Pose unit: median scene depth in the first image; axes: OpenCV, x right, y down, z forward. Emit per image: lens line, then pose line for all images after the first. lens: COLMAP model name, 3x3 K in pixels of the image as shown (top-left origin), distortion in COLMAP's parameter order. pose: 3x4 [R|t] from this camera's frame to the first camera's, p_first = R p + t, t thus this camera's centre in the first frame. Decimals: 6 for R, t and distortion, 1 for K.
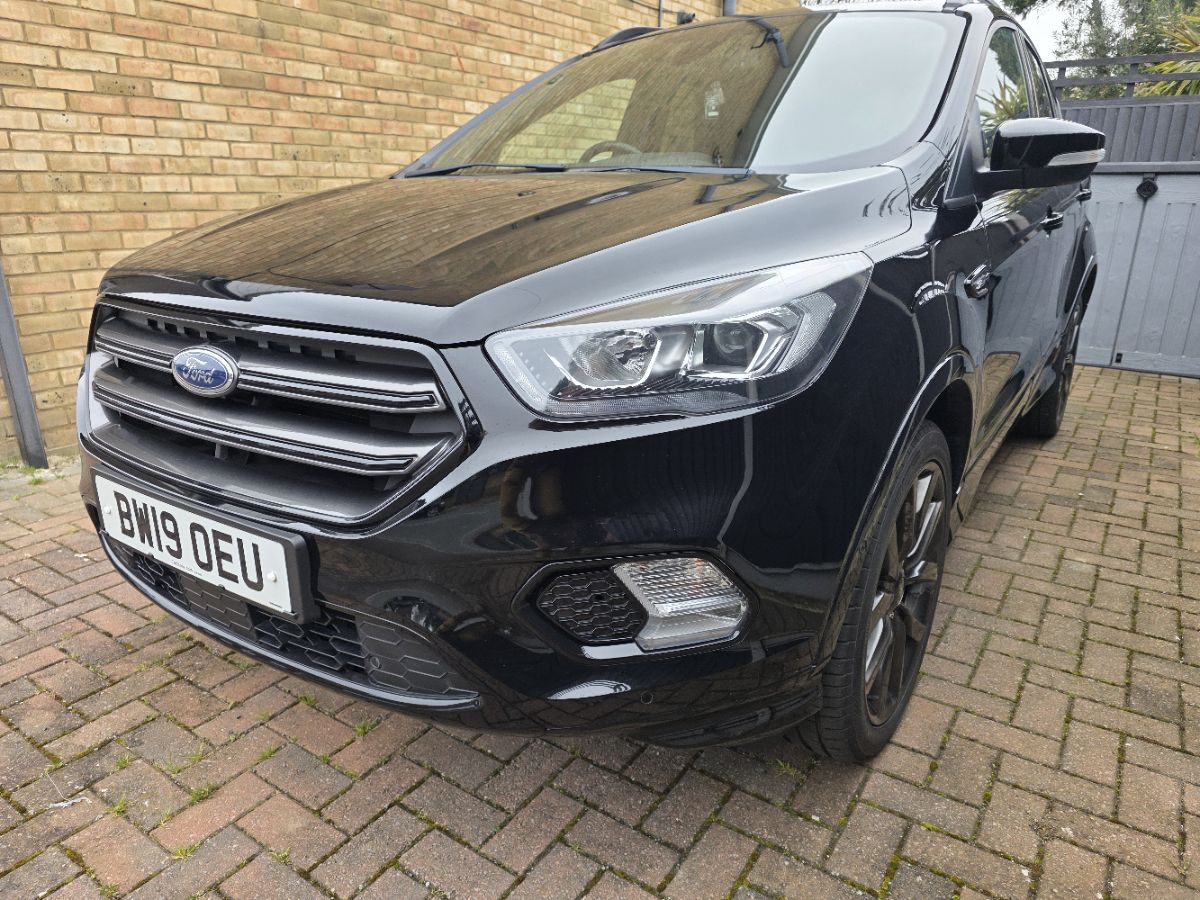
lens RADIAL K [[804.4, 0, 584.7], [0, 804.4, 449.5], [0, 0, 1]] dist [0.051882, -0.049527]
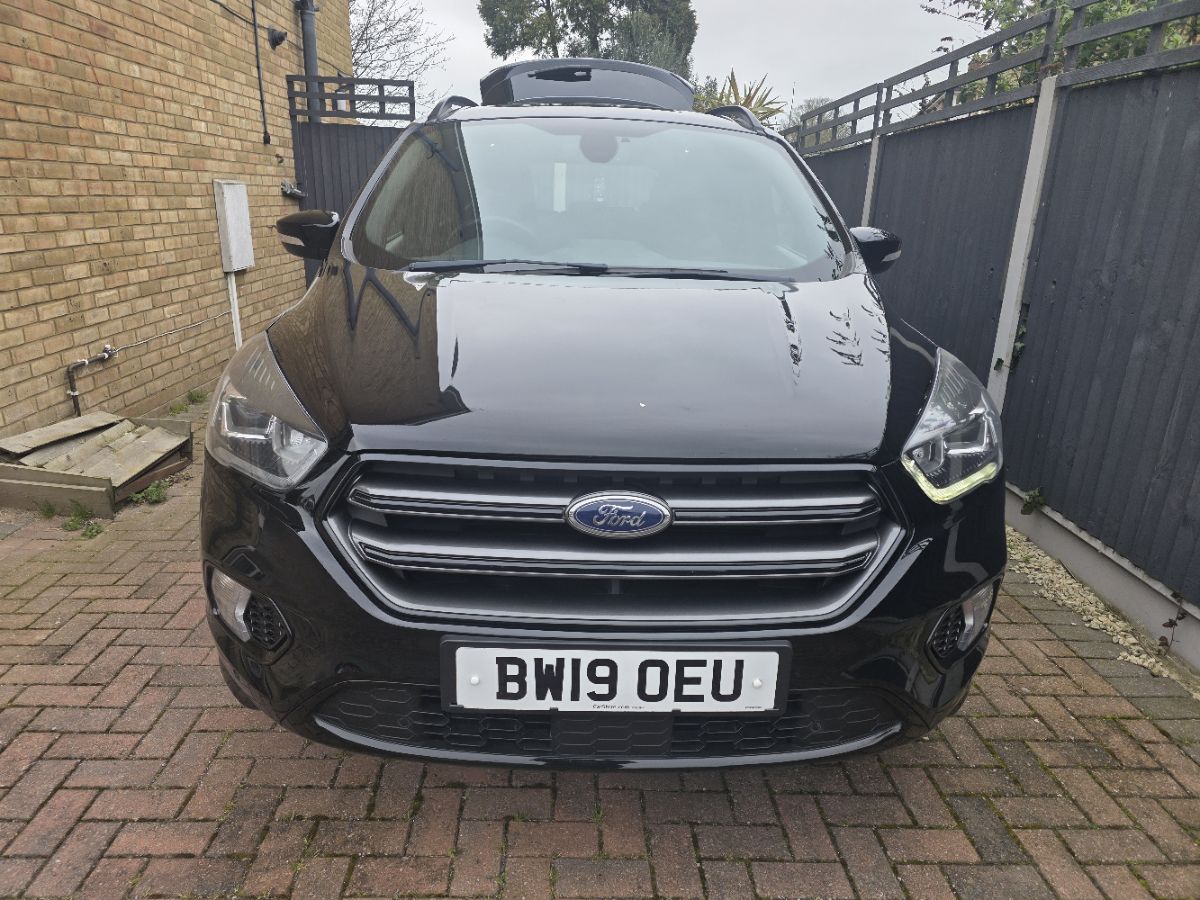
lens RADIAL K [[804.4, 0, 584.7], [0, 804.4, 449.5], [0, 0, 1]] dist [0.051882, -0.049527]
pose [[0.809036, -0.149399, 0.568454, -0.296244], [0.148269, 0.987753, 0.048579, -0.064950], [-0.568750, 0.044982, 0.821280, 0.047785]]
